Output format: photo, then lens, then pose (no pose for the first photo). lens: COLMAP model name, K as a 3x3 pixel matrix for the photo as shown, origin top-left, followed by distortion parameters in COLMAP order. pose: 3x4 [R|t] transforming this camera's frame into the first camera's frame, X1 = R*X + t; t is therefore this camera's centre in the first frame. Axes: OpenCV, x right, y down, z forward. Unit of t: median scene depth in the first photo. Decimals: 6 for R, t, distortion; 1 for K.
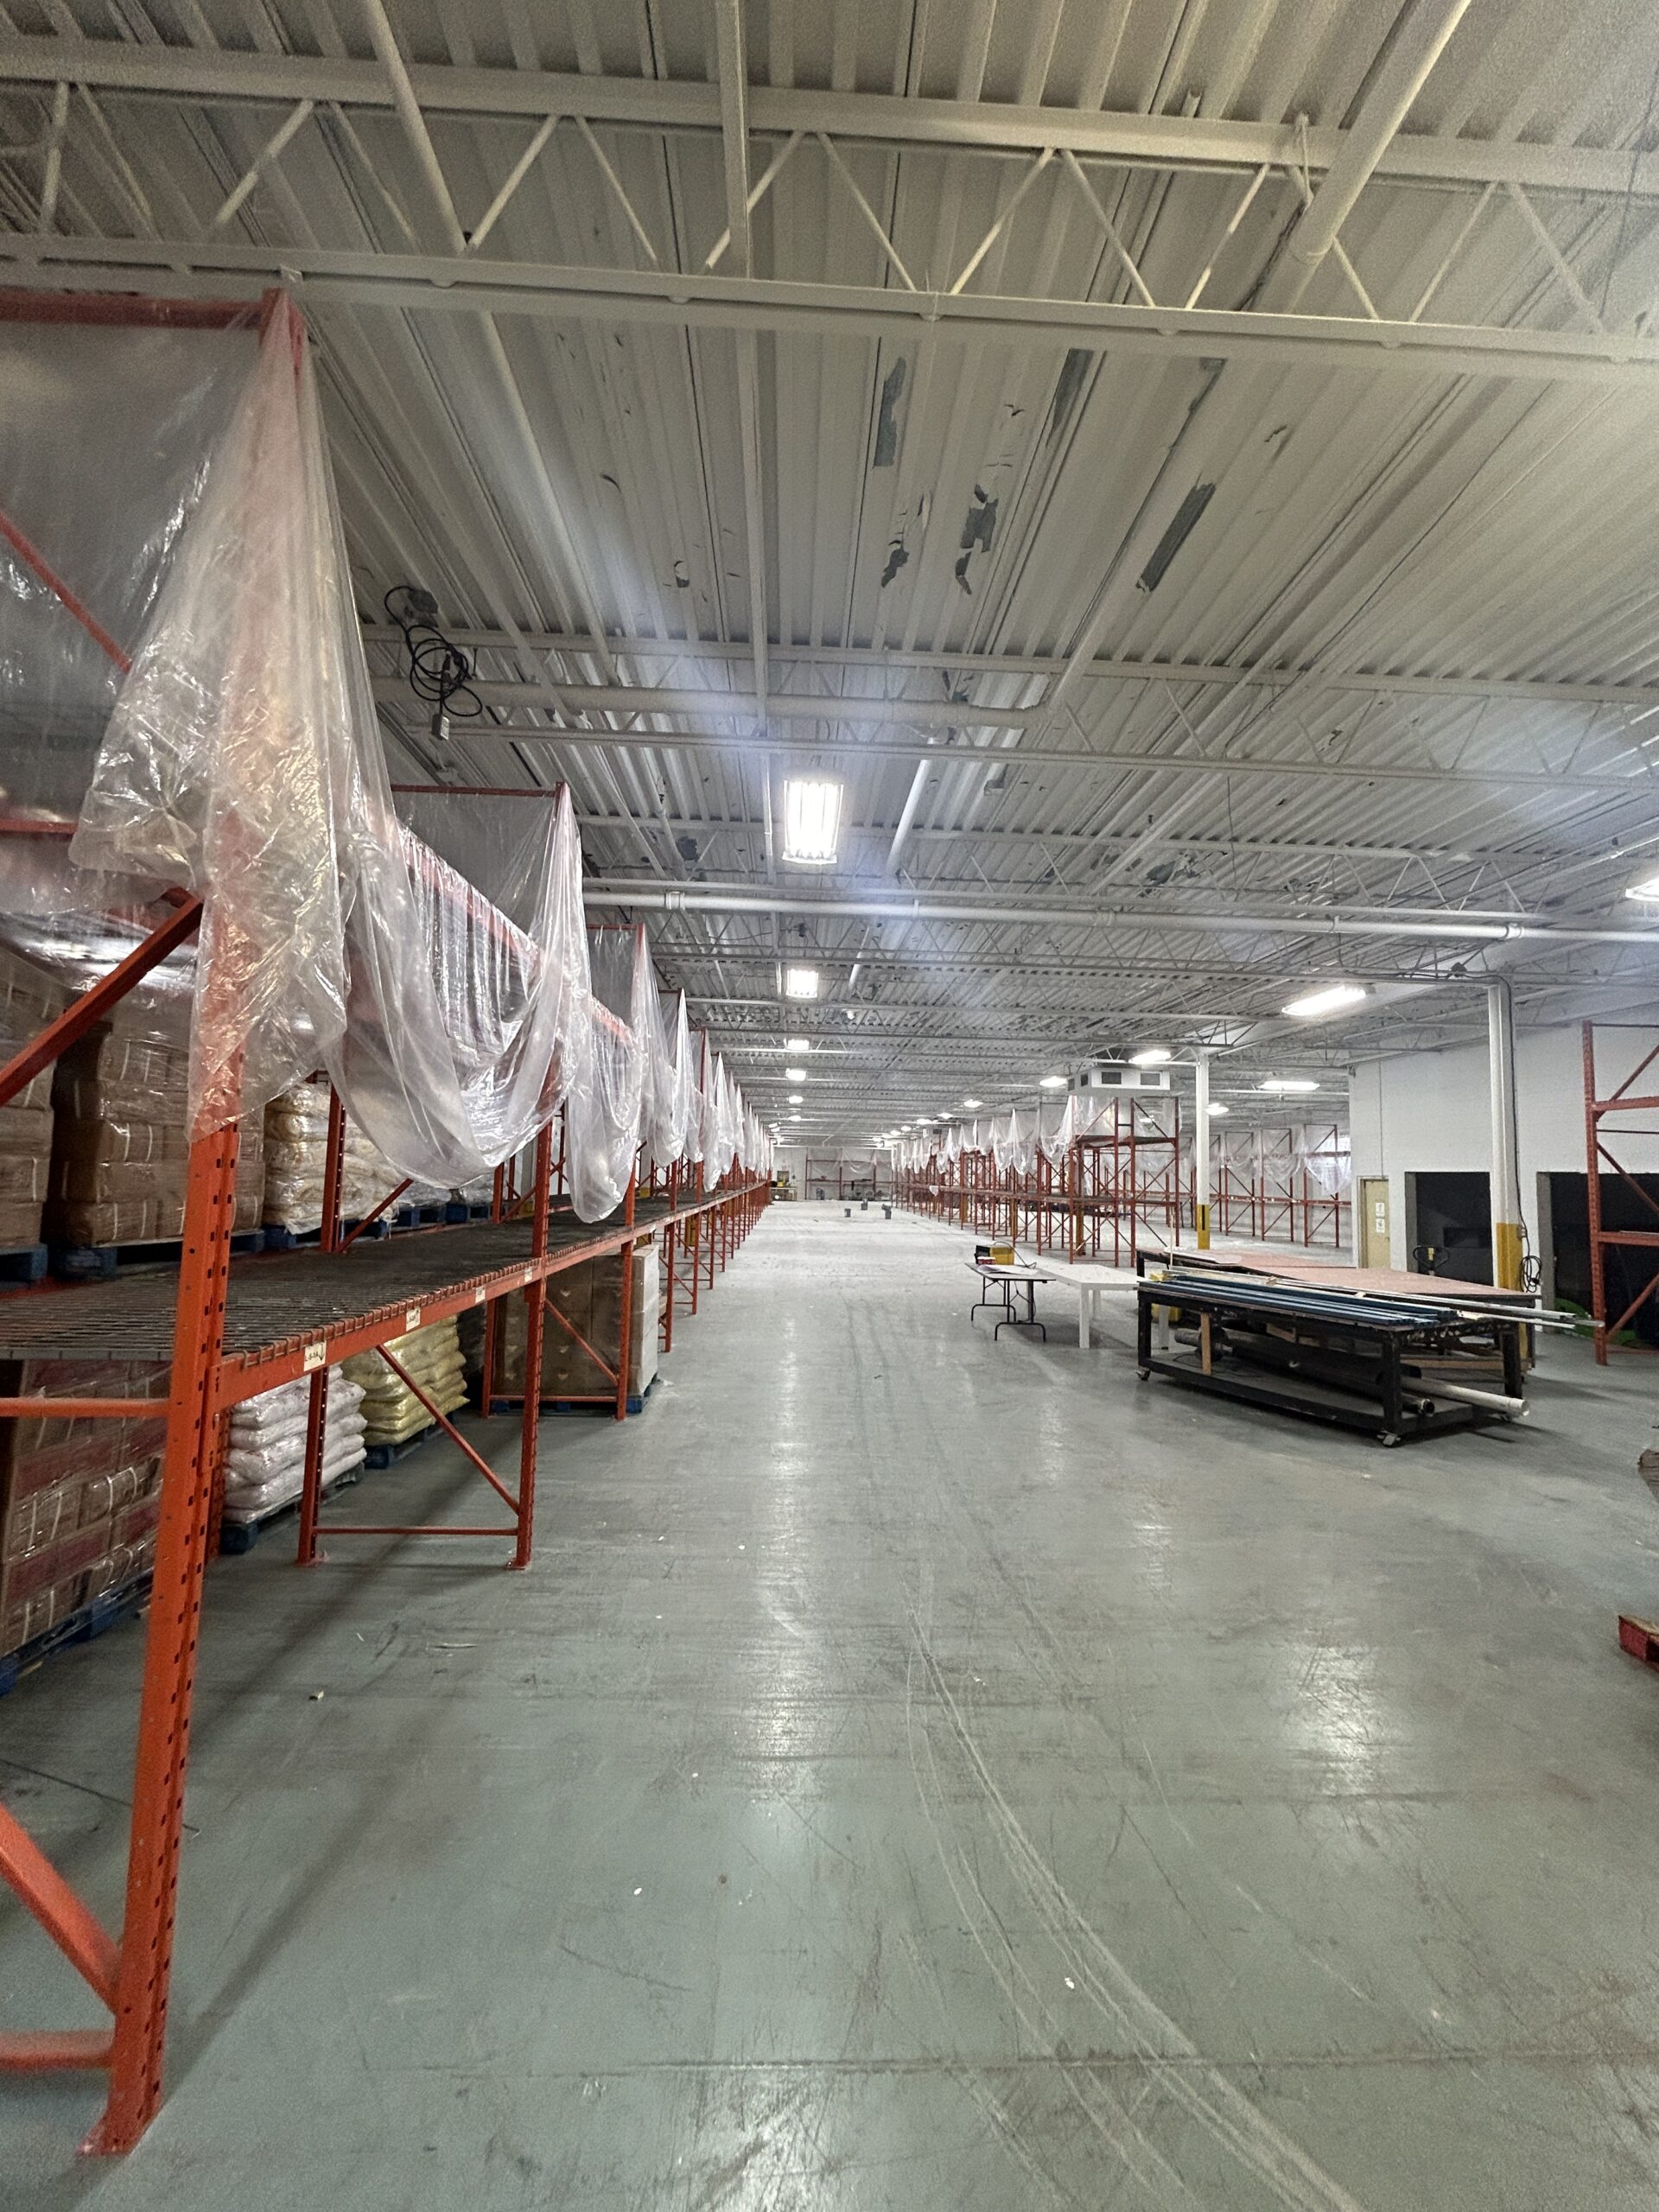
lens RADIAL K [[893.5, 0, 831.9], [0, 893.5, 1108.1], [0, 0, 1]] dist [-0.000888, -0.000115]
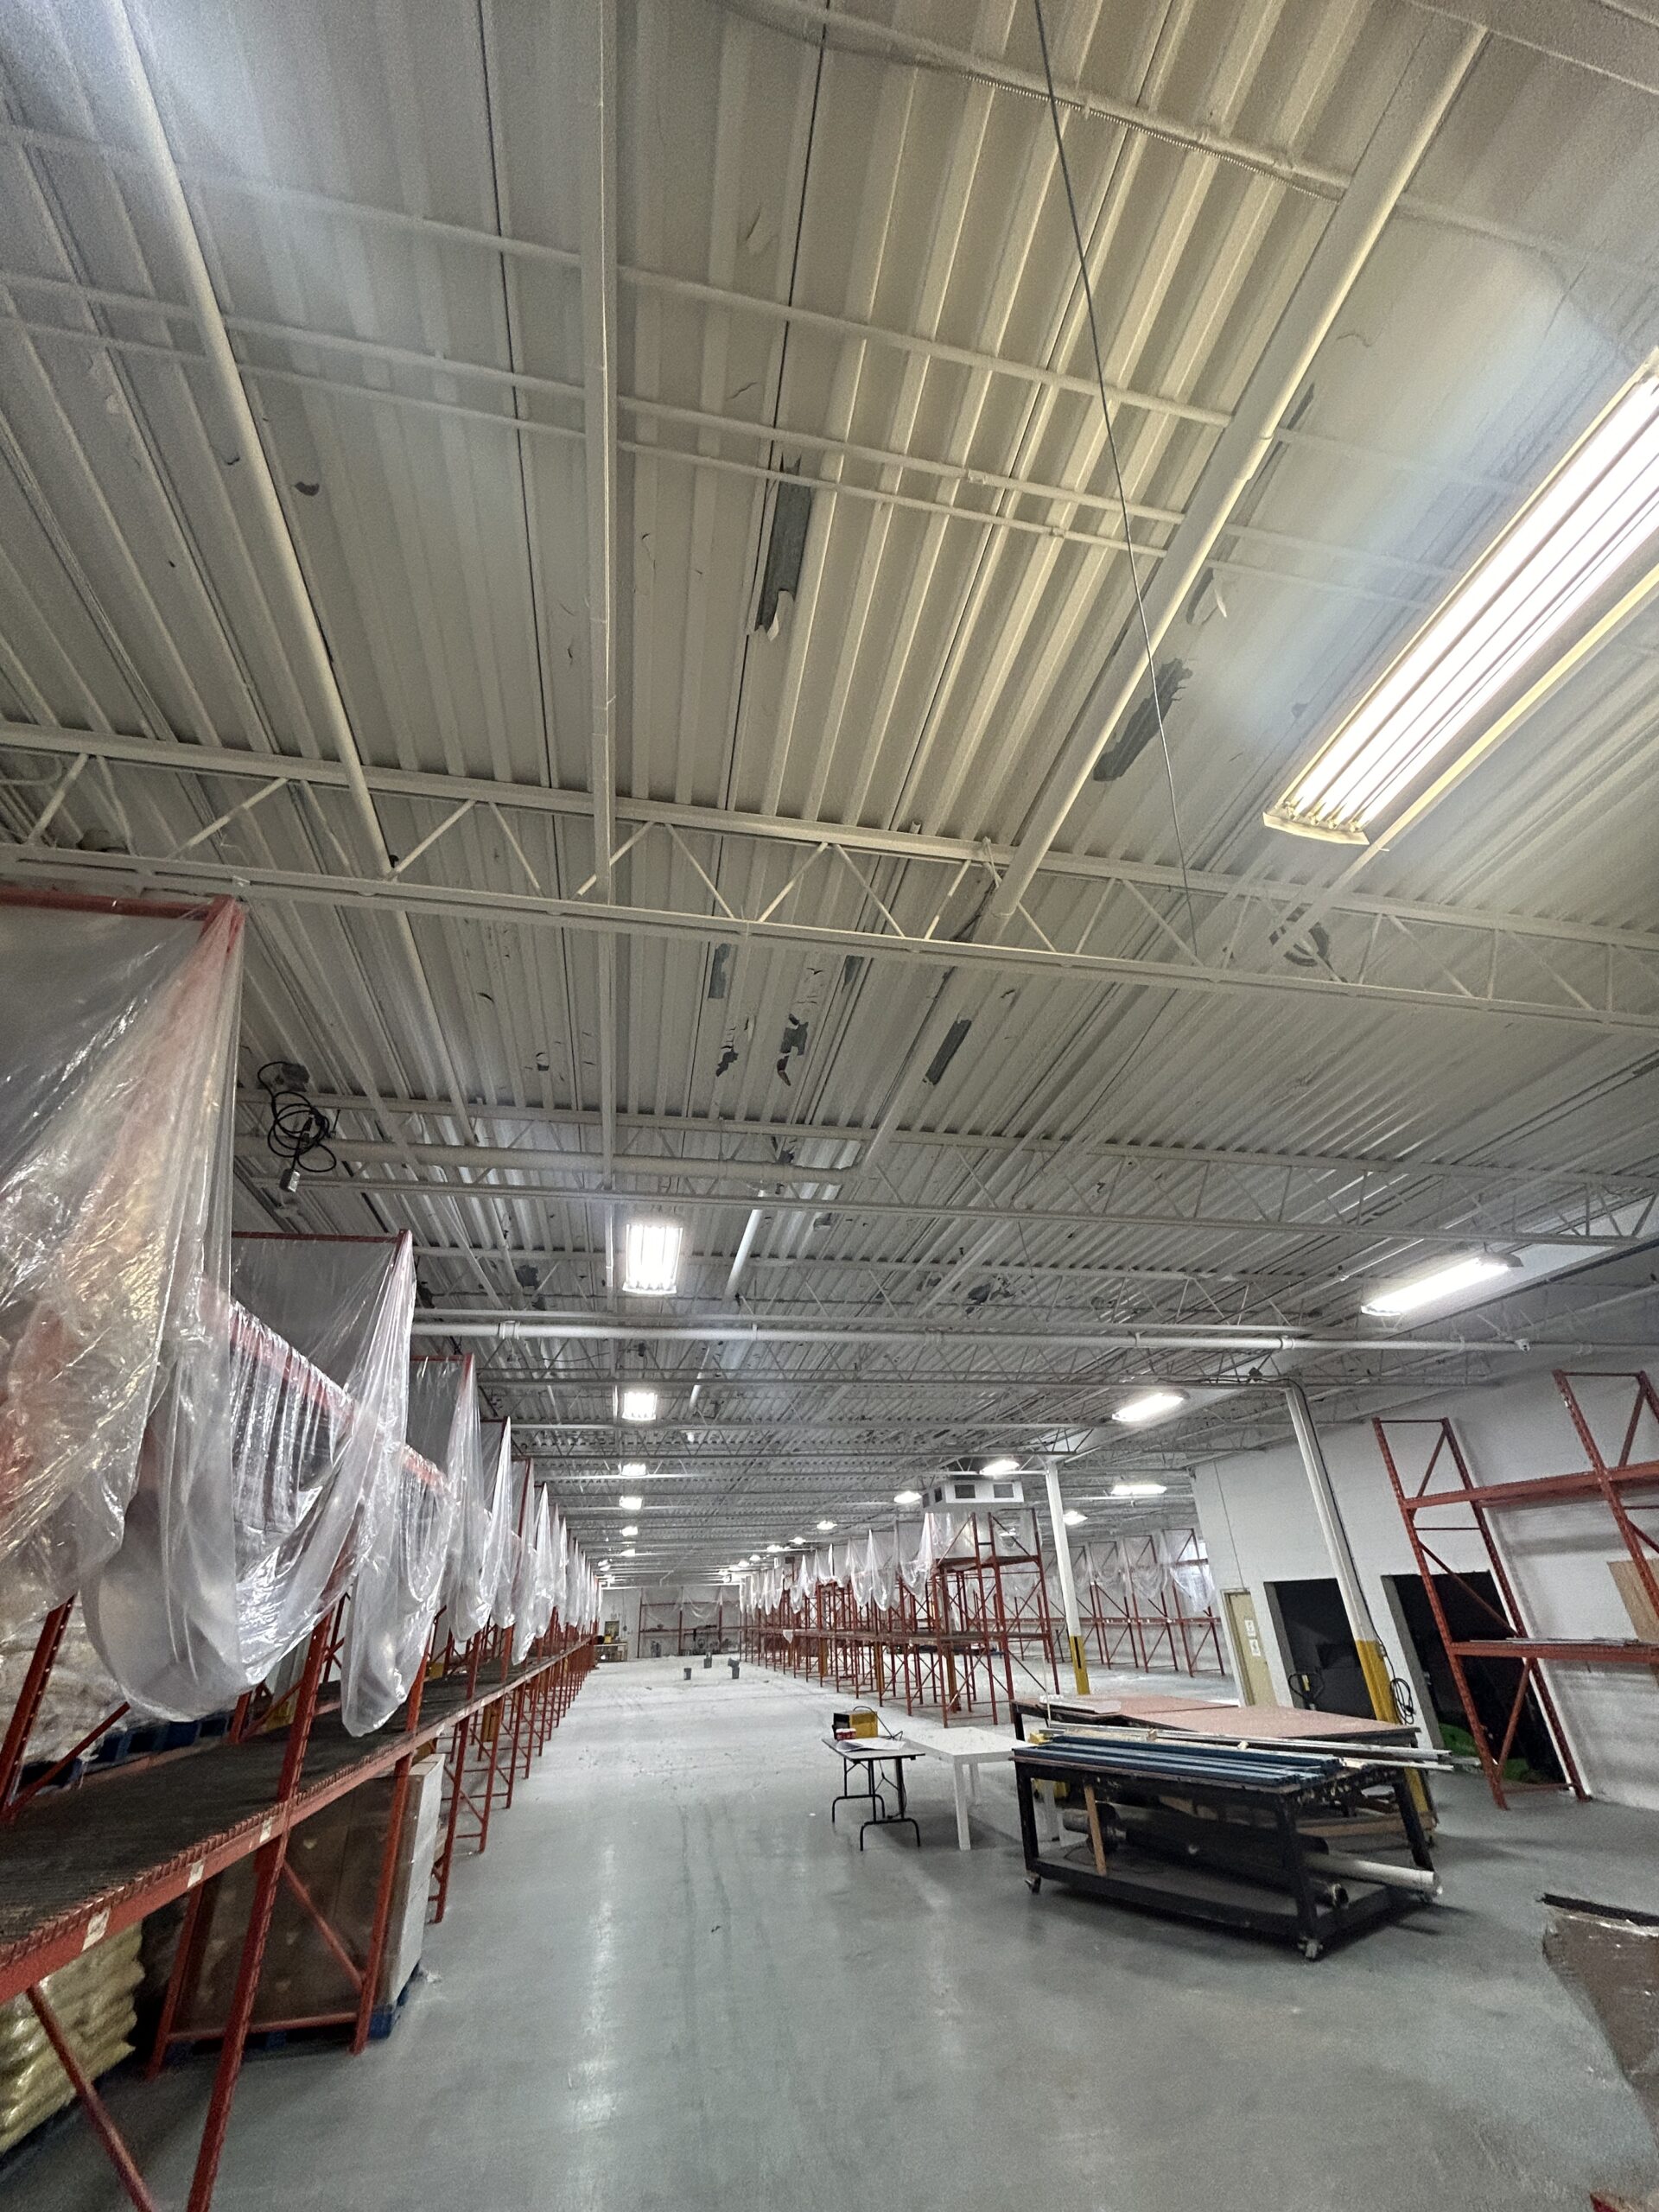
lens RADIAL K [[893.5, 0, 832.1], [0, 893.5, 1103.0], [0, 0, 1]] dist [-0.000888, -0.000115]
pose [[0.986115, 0.022123, 0.164584, 0.005917], [0.050835, 0.903294, -0.425999, -0.015259], [-0.158092, 0.428451, 0.889627, -0.028928]]
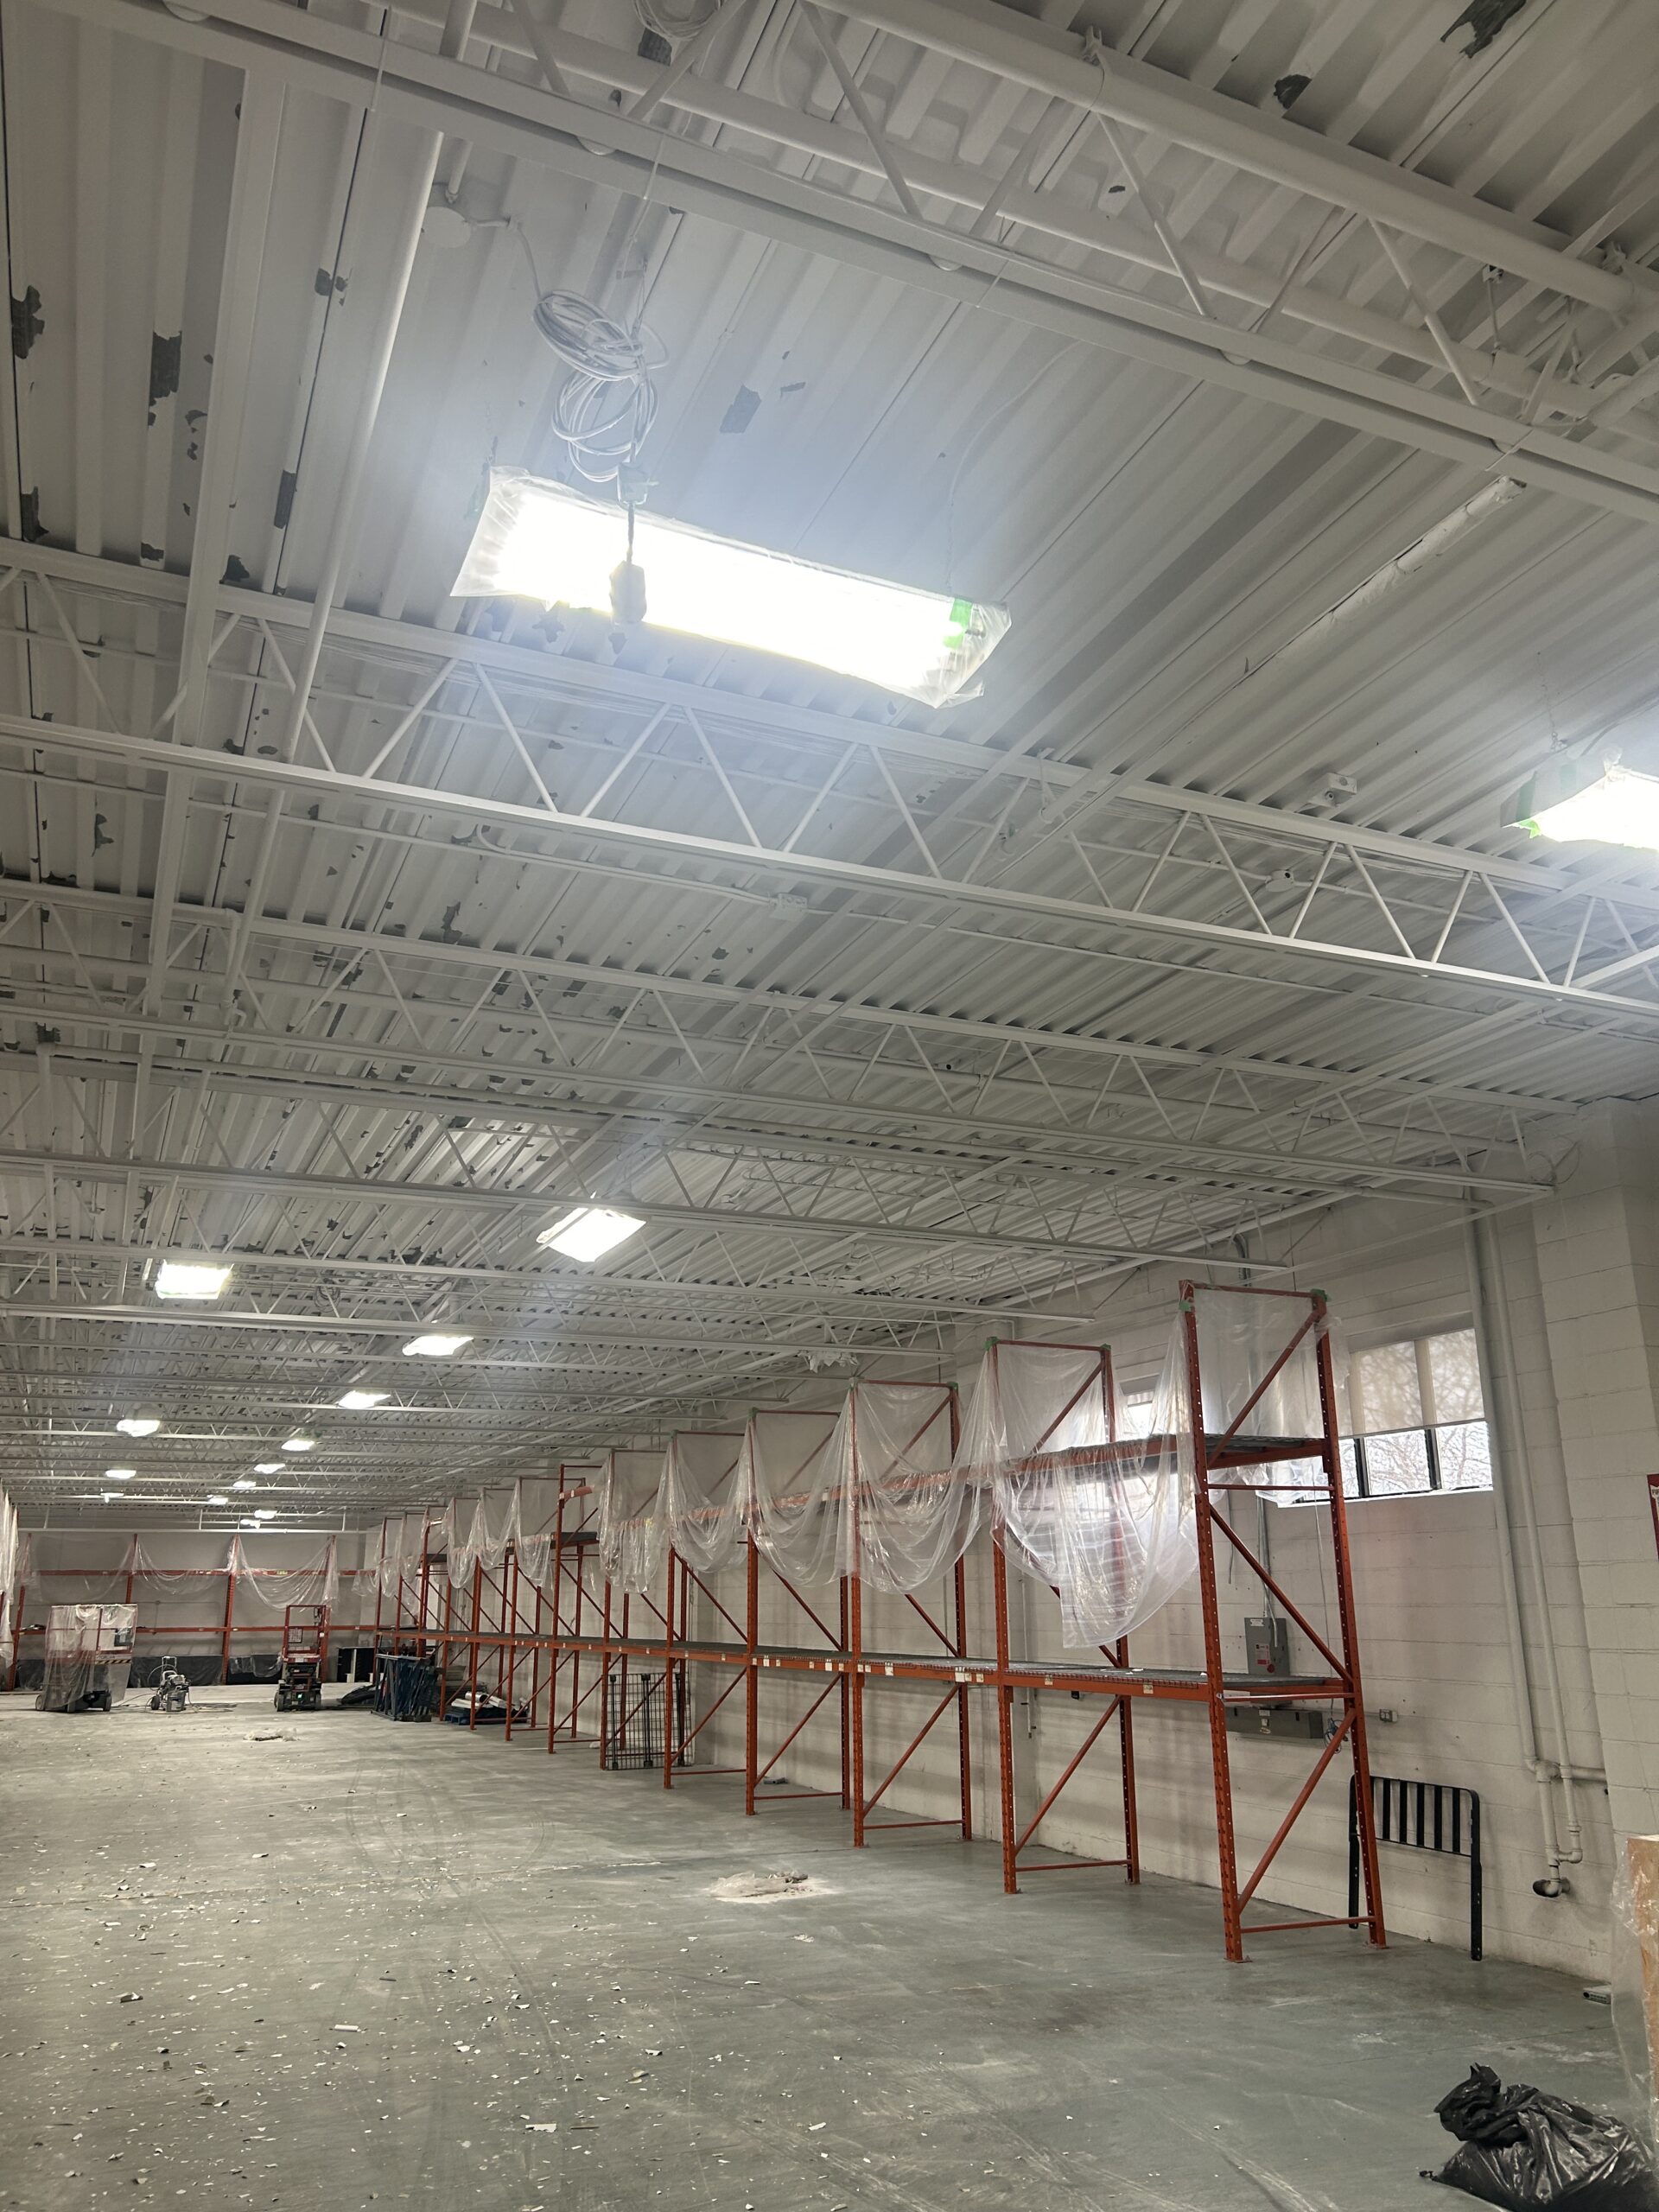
lens RADIAL K [[1663.2, 0, 798.2], [0, 1663.2, 1115.9], [0, 0, 1]] dist [0.057078, -0.060214]
pose [[0.942429, 0.067490, 0.327524, 0.897987], [-0.000931, 0.979948, -0.199251, 0.133542], [-0.334404, 0.187475, 0.923595, 1.614963]]
